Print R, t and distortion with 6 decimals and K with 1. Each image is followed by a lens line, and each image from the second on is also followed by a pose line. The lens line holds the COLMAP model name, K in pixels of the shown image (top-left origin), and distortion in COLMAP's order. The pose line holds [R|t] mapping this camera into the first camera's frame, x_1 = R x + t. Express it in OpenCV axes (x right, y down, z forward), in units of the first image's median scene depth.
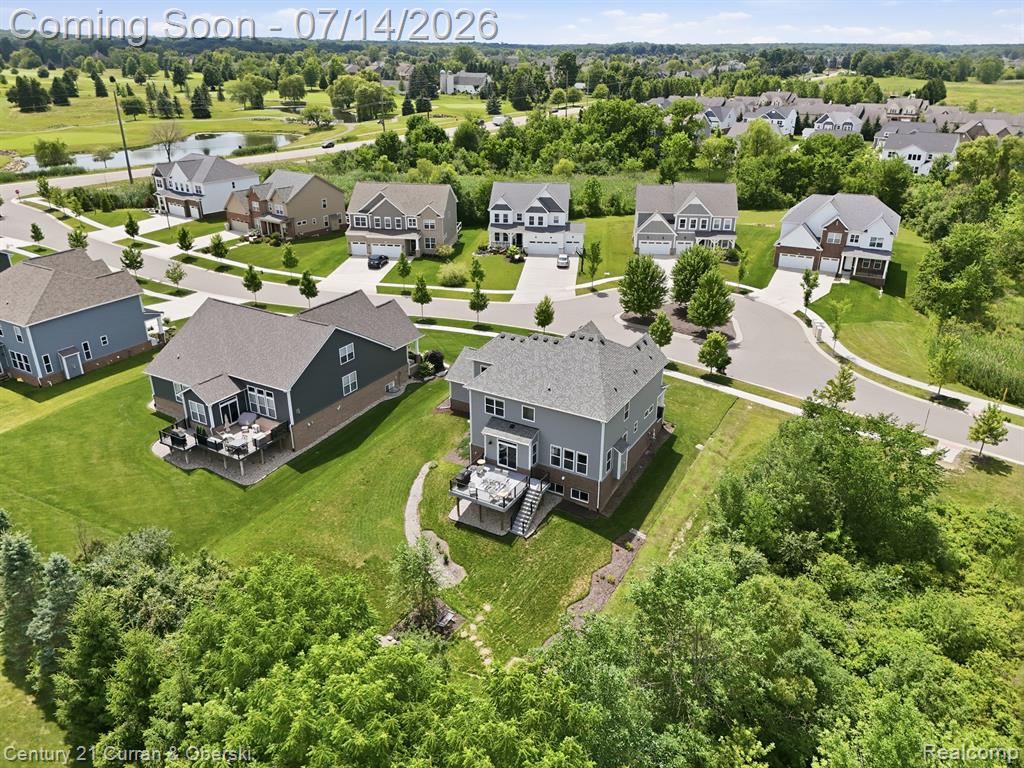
lens RADIAL K [[751.3, 0, 510.2], [0, 751.3, 382.9], [0, 0, 1]] dist [0.074346, -0.073440]
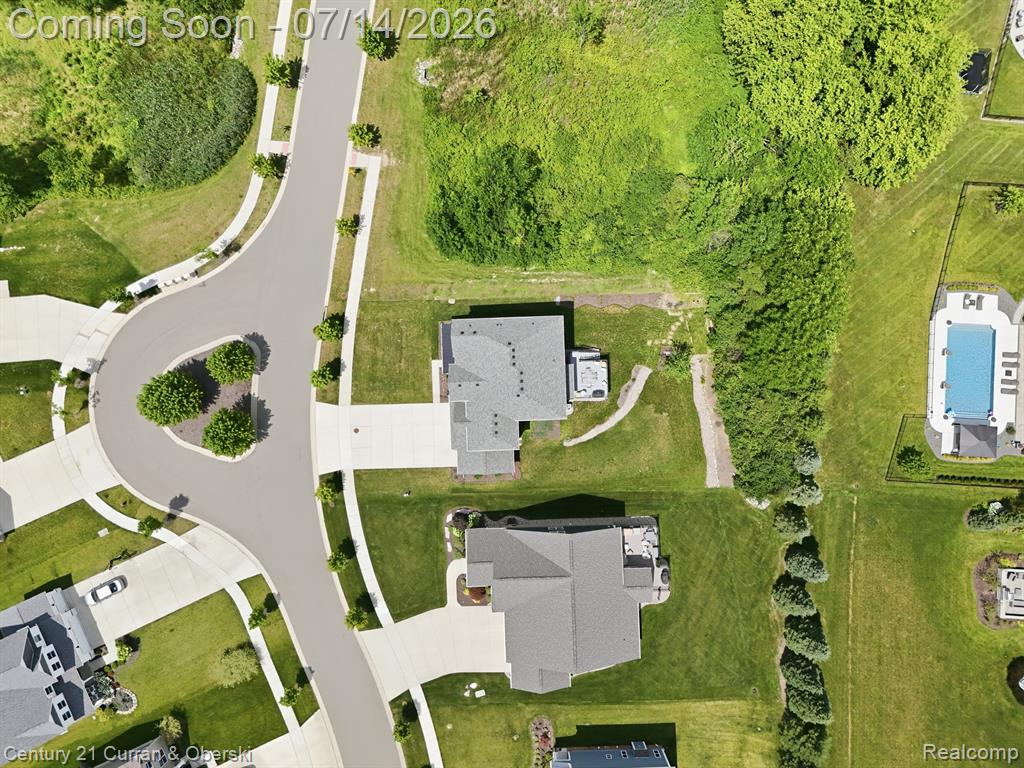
lens RADIAL K [[751.3, 0, 512.5], [0, 751.3, 377.6], [0, 0, 1]] dist [0.074346, -0.073440]
pose [[-0.528512, -0.848584, 0.024092, 0.016063], [0.350684, -0.192392, 0.916518, -0.774757], [-0.773107, 0.492840, 0.399266, 0.246701]]
